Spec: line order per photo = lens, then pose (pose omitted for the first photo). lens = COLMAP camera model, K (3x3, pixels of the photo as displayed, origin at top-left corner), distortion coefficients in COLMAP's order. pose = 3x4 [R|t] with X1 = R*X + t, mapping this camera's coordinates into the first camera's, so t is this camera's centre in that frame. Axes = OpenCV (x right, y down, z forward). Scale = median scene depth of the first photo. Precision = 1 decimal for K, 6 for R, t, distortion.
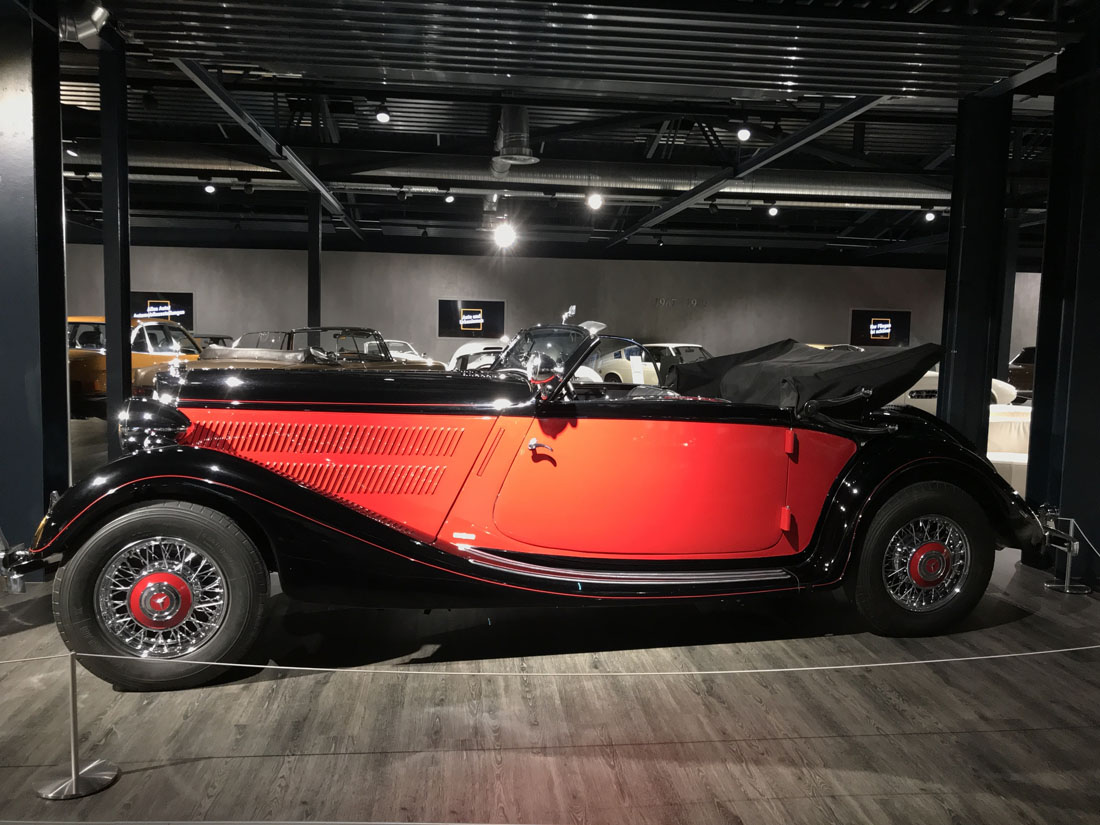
lens RADIAL K [[902.1, 0, 548.6], [0, 902.1, 411.5], [0, 0, 1]] dist [0.050529, -0.052038]
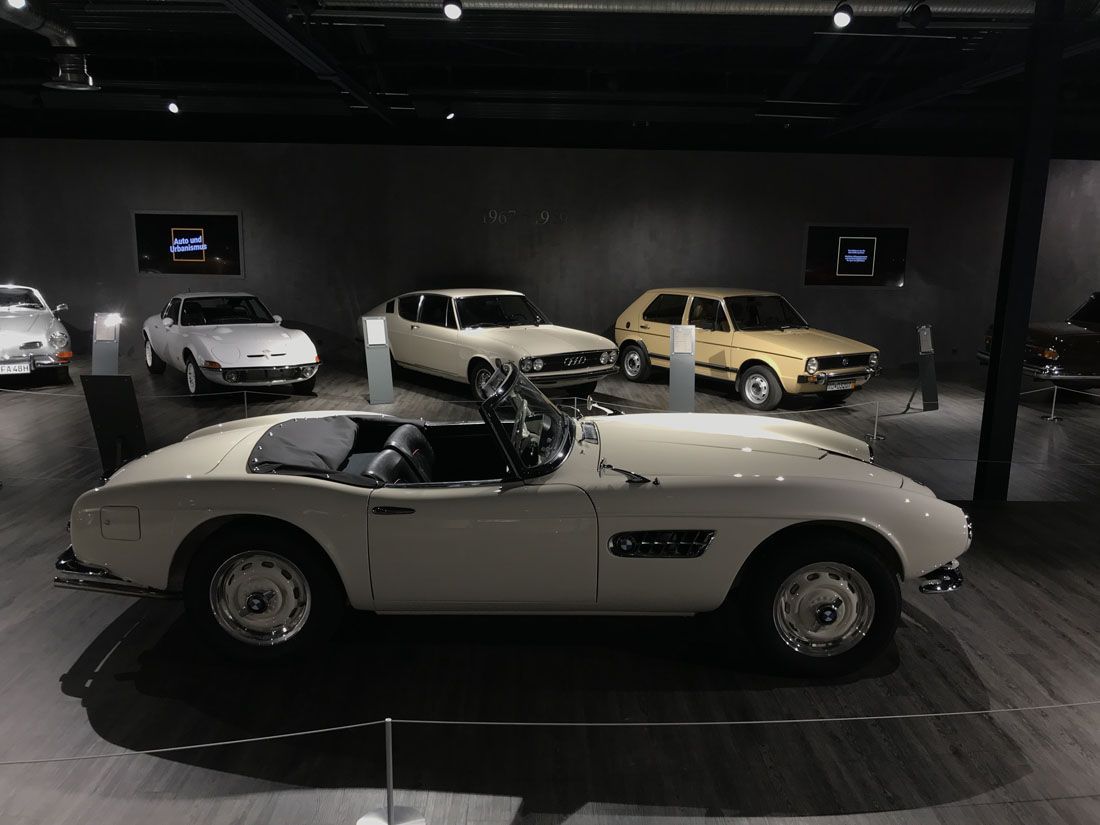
lens RADIAL K [[902.1, 0, 550.7], [0, 902.1, 413.3], [0, 0, 1]] dist [0.050529, -0.052038]
pose [[0.996125, 0.012777, -0.087010, 0.224536], [-0.002904, 0.993629, 0.112667, -0.057165], [0.087895, -0.111978, 0.989816, 0.378501]]
